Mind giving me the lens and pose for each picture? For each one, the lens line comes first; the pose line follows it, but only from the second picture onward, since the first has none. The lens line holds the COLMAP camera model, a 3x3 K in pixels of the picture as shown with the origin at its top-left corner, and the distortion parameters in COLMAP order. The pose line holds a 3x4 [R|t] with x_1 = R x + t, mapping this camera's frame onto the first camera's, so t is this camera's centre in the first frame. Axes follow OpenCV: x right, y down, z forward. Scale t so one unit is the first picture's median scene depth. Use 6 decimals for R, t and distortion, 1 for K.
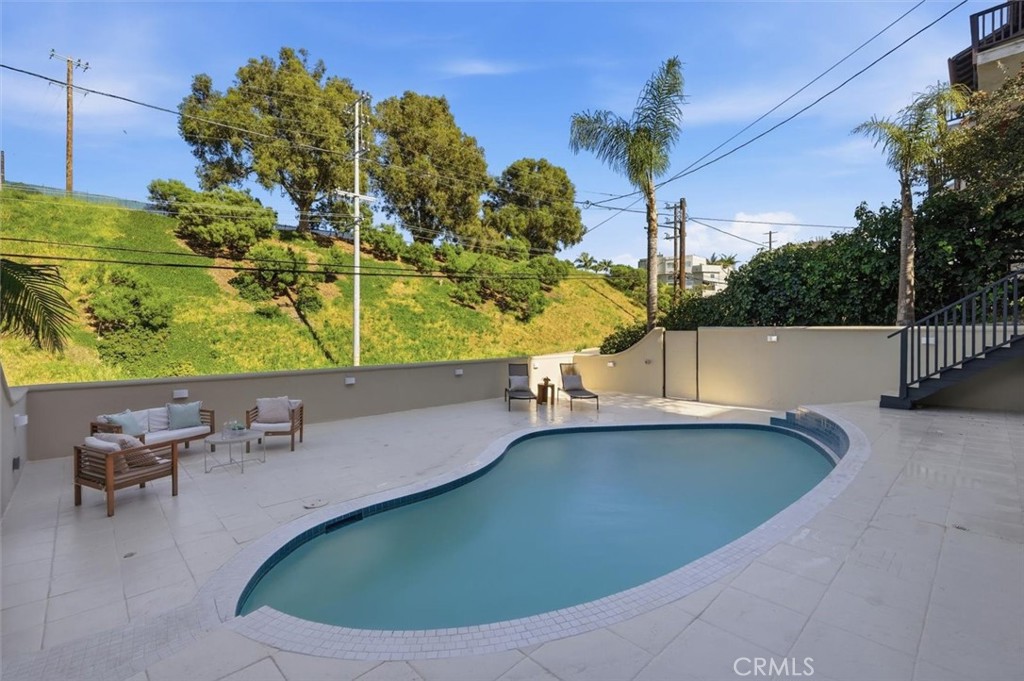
lens RADIAL K [[452.2, 0, 512.0], [0, 452.2, 340.5], [0, 0, 1]] dist [-0.014126, 0.007215]
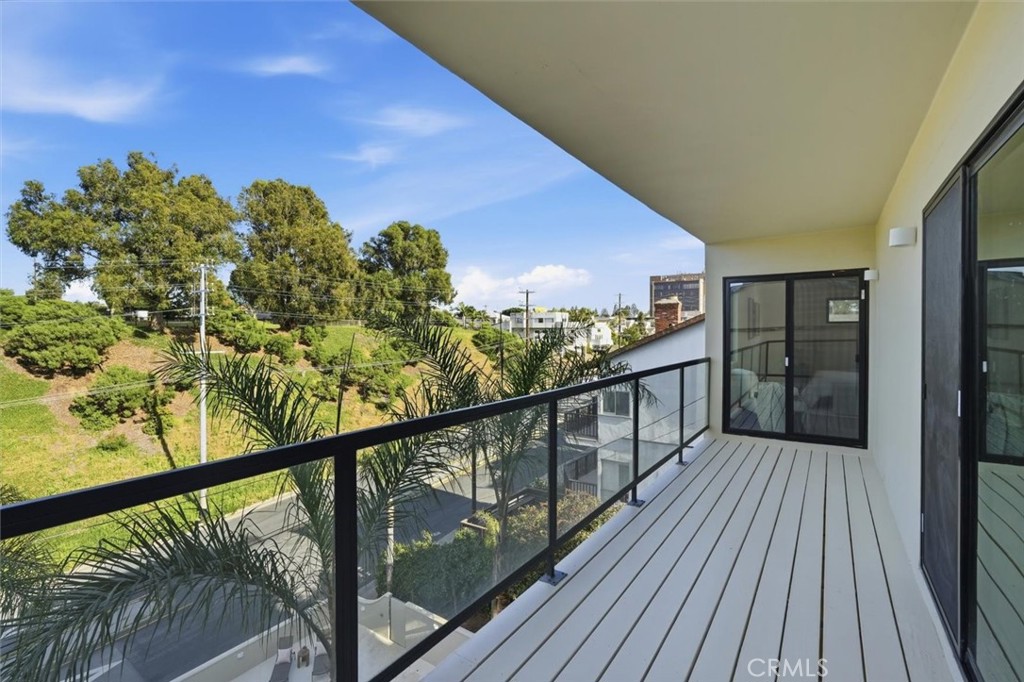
lens RADIAL K [[452.2, 0, 512.0], [0, 452.2, 341.0], [0, 0, 1]] dist [-0.014126, 0.007215]
pose [[0.978338, -0.004509, 0.206963, 0.108755], [0.003145, 0.999971, 0.006919, -0.220544], [-0.206988, -0.006118, 0.978324, -0.151252]]
